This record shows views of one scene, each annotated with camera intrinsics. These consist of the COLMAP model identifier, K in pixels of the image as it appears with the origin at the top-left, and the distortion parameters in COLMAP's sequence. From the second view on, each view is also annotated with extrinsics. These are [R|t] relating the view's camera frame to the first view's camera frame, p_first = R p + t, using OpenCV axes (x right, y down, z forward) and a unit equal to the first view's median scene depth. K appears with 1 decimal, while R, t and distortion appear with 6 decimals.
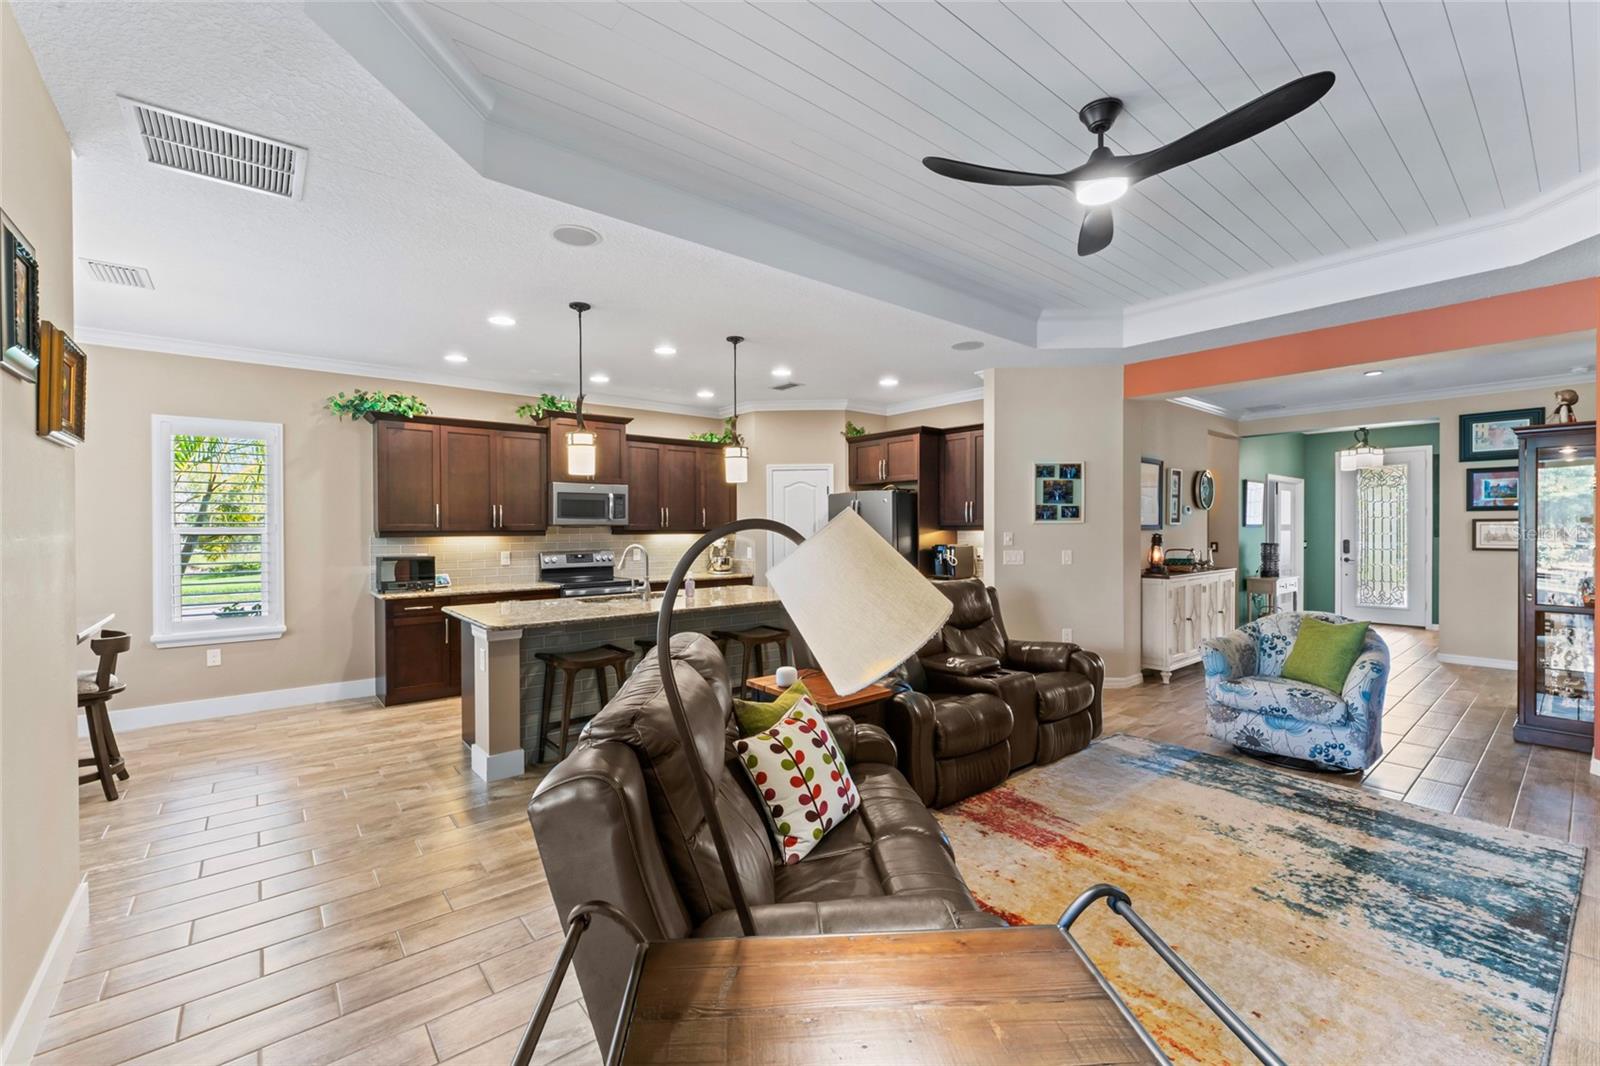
lens RADIAL K [[663.7, 0, 796.7], [0, 663.7, 533.1], [0, 0, 1]] dist [-0.004351, 0.000810]
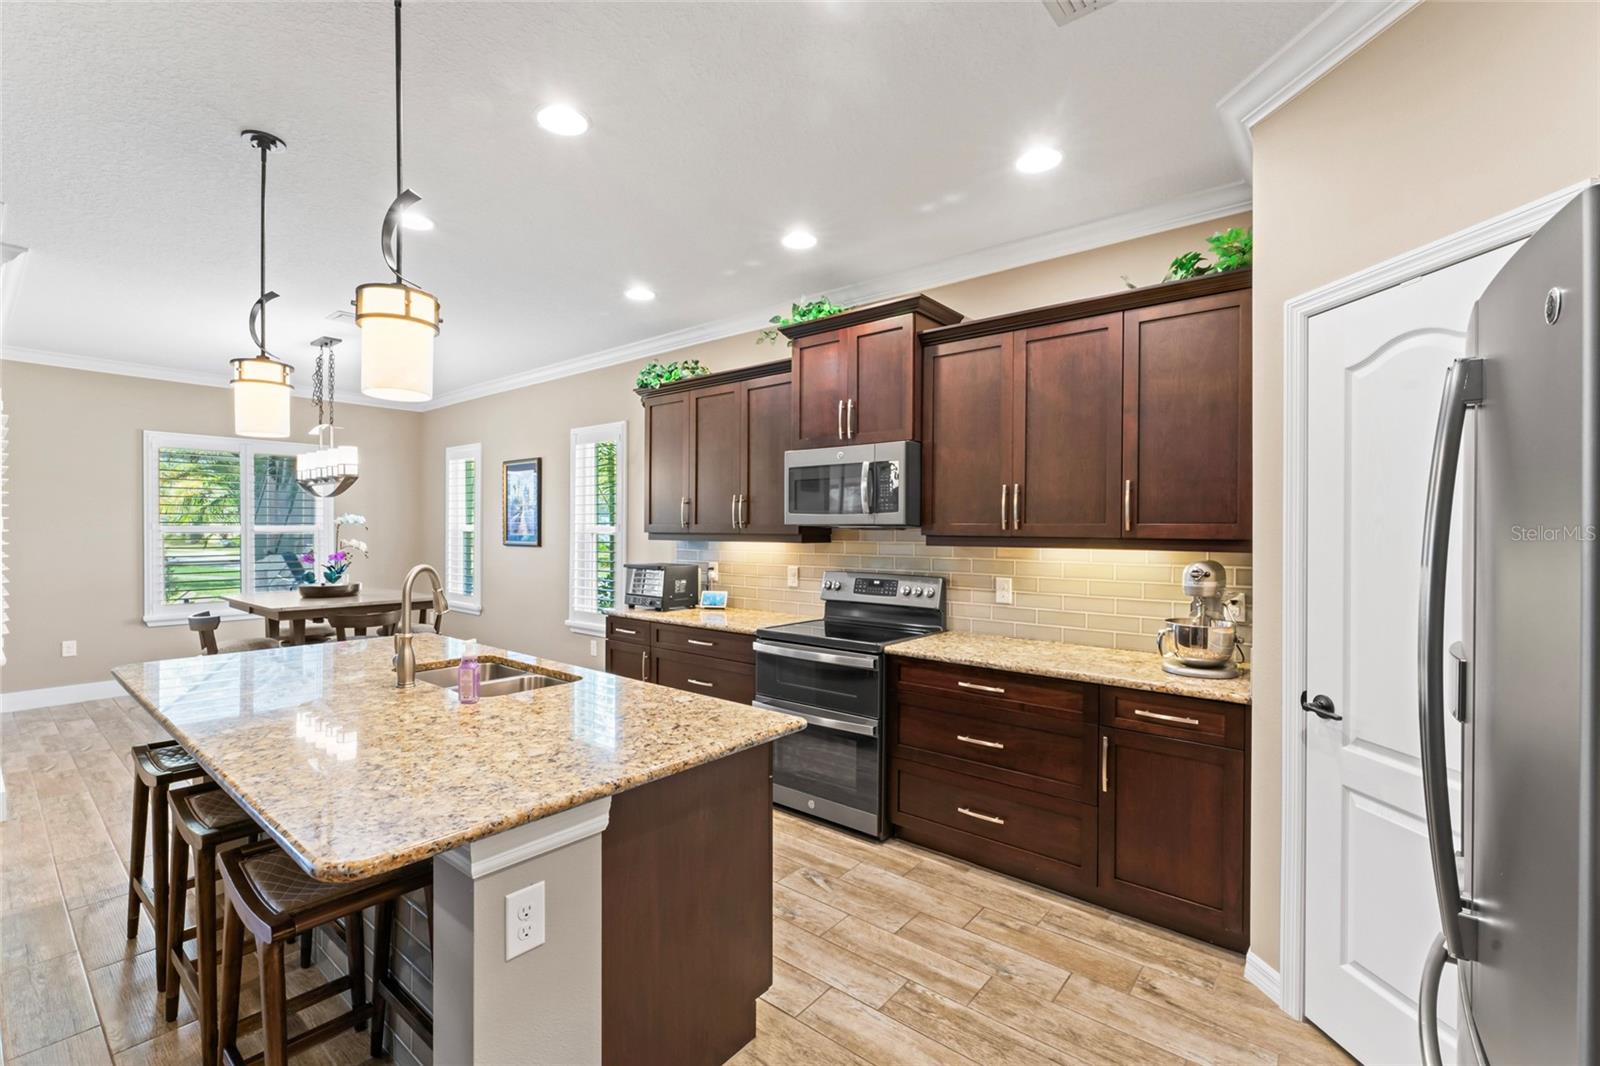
lens RADIAL K [[696.1, 0, 788.9], [0, 696.1, 533.3], [0, 0, 1]] dist [0.002453, 0.000079]
pose [[0.184642, 0.011111, -0.982743, 0.250998], [-0.013409, 0.999871, 0.008786, -0.011081], [0.982714, 0.011556, 0.184767, 0.960639]]
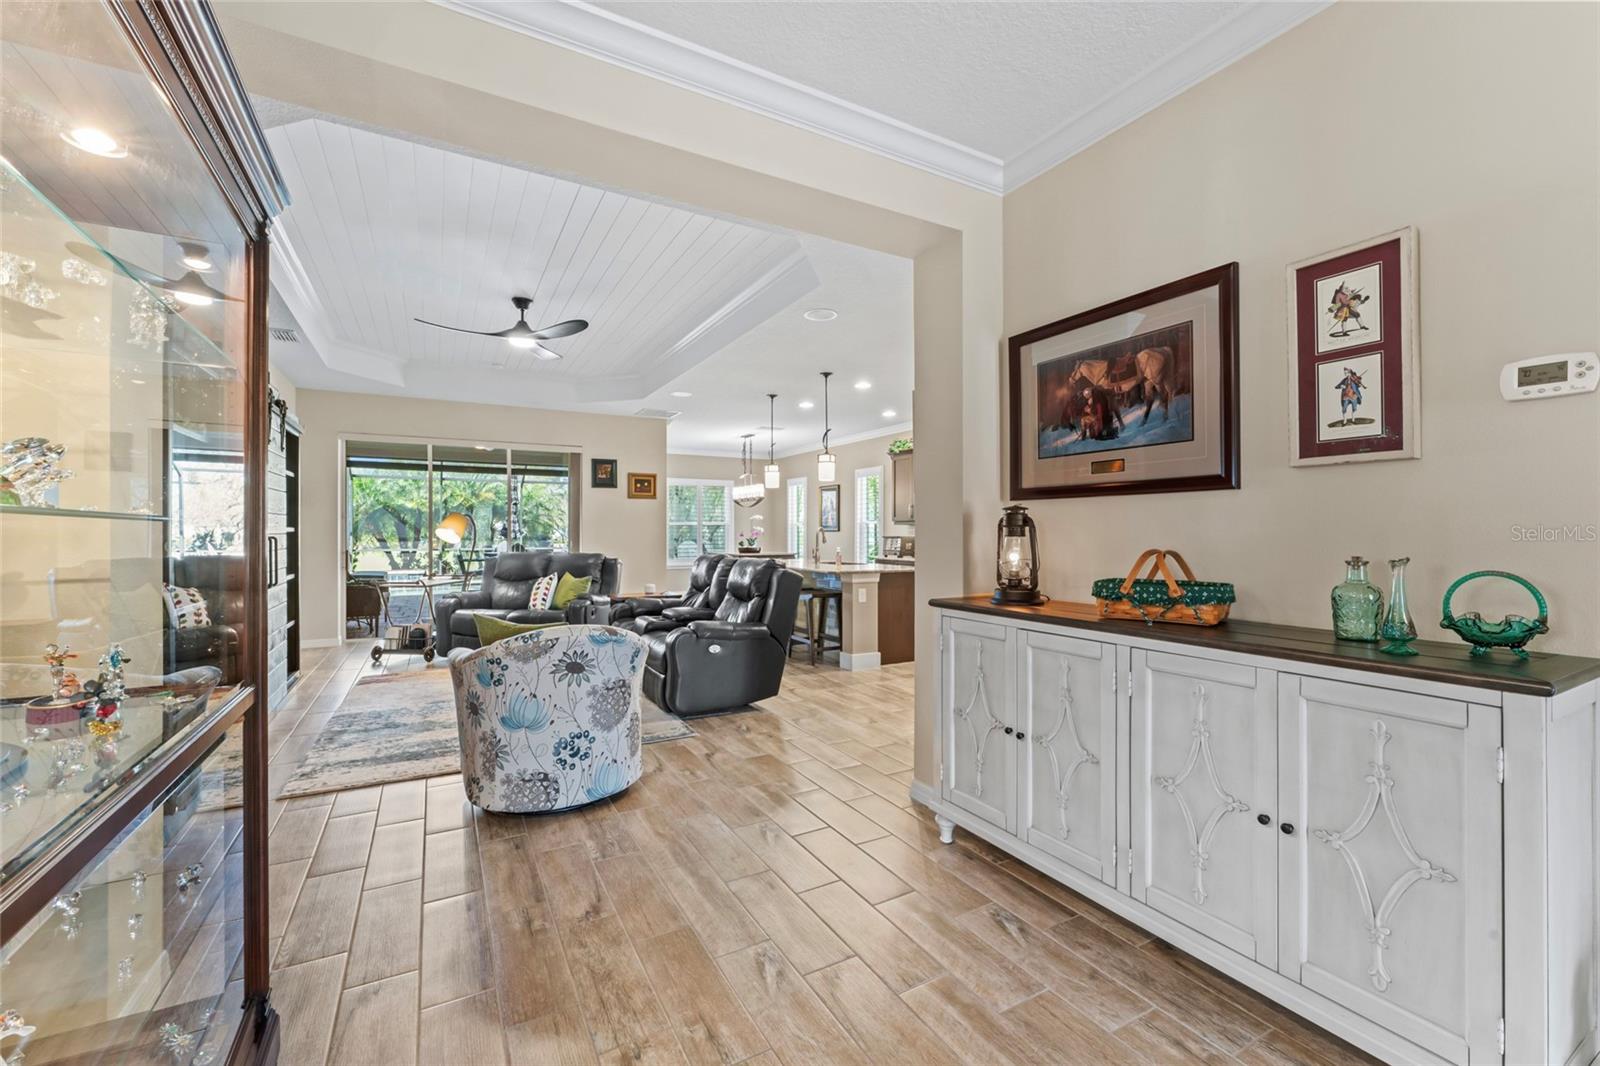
lens RADIAL K [[646.4, 0, 791.1], [0, 646.4, 532.6], [0, 0, 1]] dist [-0.001559, -0.000085]
pose [[-0.185507, 0.005494, -0.982628, 1.024644], [-0.007620, 0.999946, 0.007029, 0.016385], [0.982613, 0.008791, -0.185455, 0.996309]]
